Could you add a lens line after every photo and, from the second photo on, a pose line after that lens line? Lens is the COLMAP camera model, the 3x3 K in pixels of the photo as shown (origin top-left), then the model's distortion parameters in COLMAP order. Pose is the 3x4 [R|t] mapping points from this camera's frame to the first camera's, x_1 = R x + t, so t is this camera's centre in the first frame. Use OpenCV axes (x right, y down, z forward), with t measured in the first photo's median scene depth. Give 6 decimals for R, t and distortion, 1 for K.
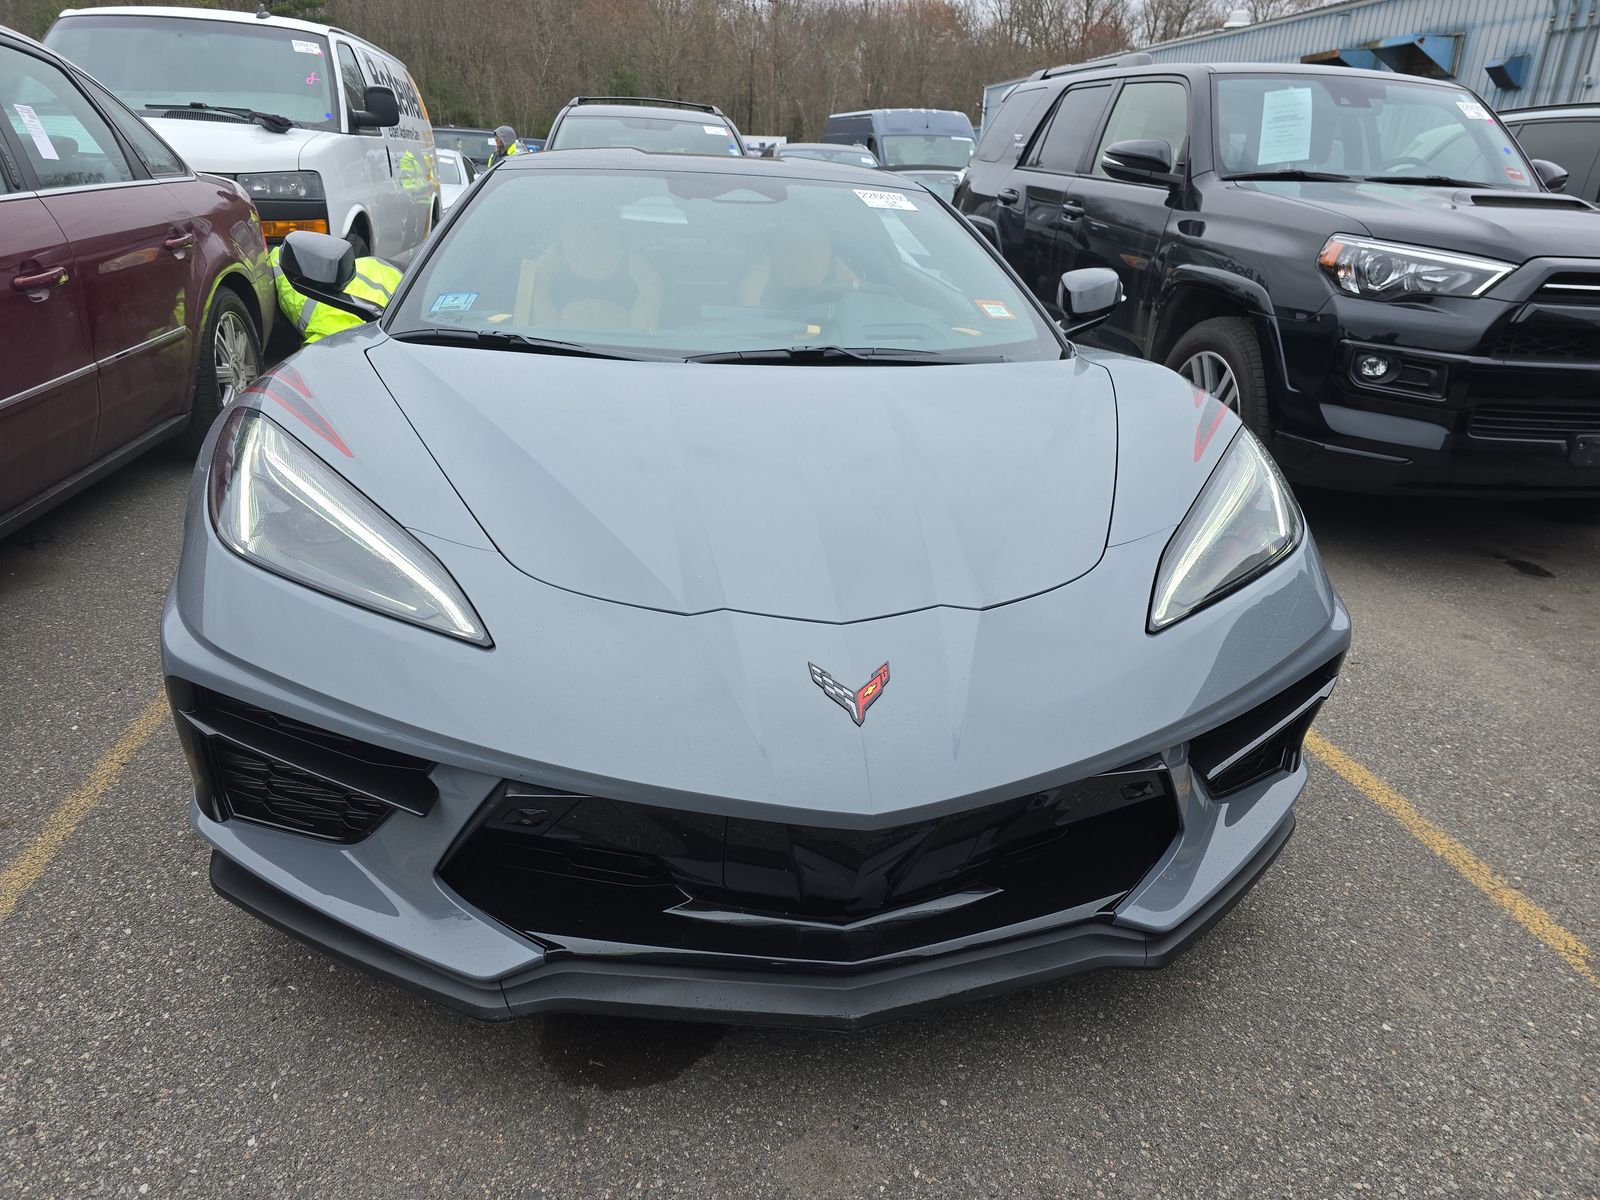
lens RADIAL K [[1080.0, 0, 808.9], [0, 1080.0, 600.7], [0, 0, 1]] dist [0.049825, -0.039500]
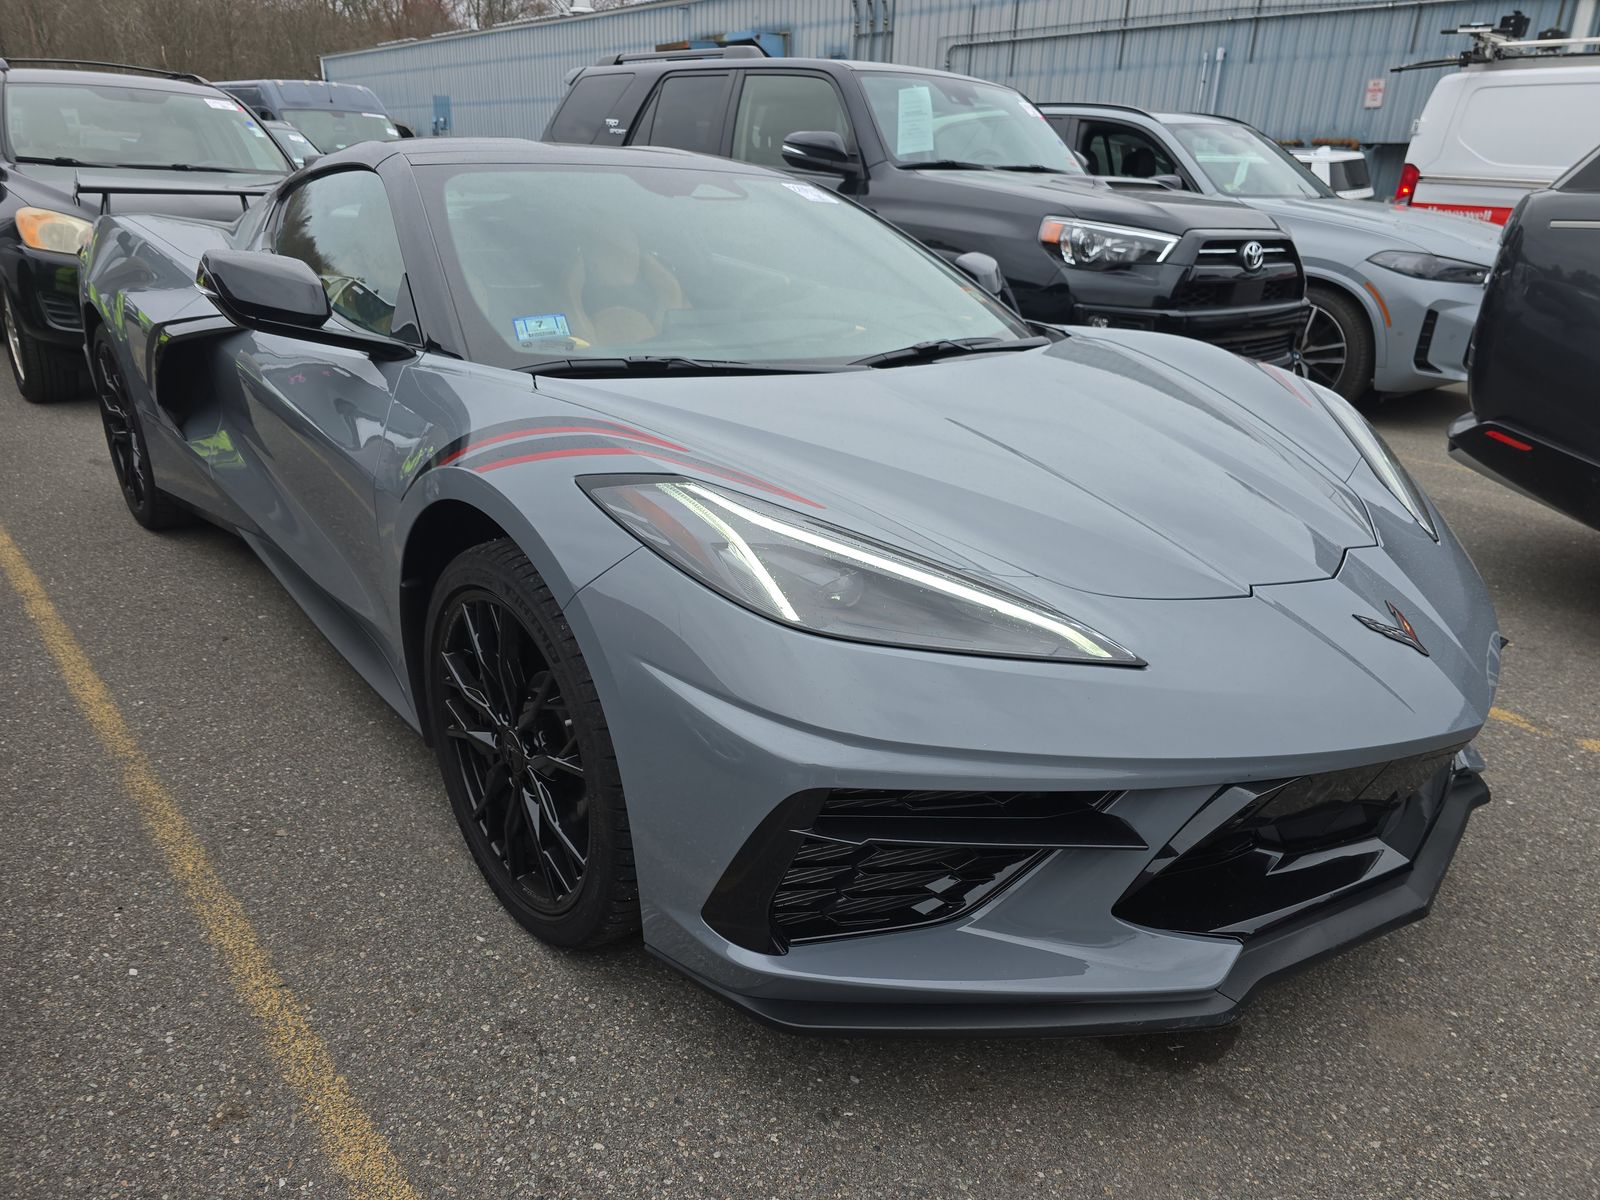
lens RADIAL K [[1080.0, 0, 808.4], [0, 1080.0, 602.4], [0, 0, 1]] dist [0.049825, -0.039500]
pose [[0.852182, -0.199876, 0.483565, -0.394855], [0.191279, 0.979201, 0.067652, -0.053734], [-0.487029, 0.034844, 0.872690, 0.110401]]
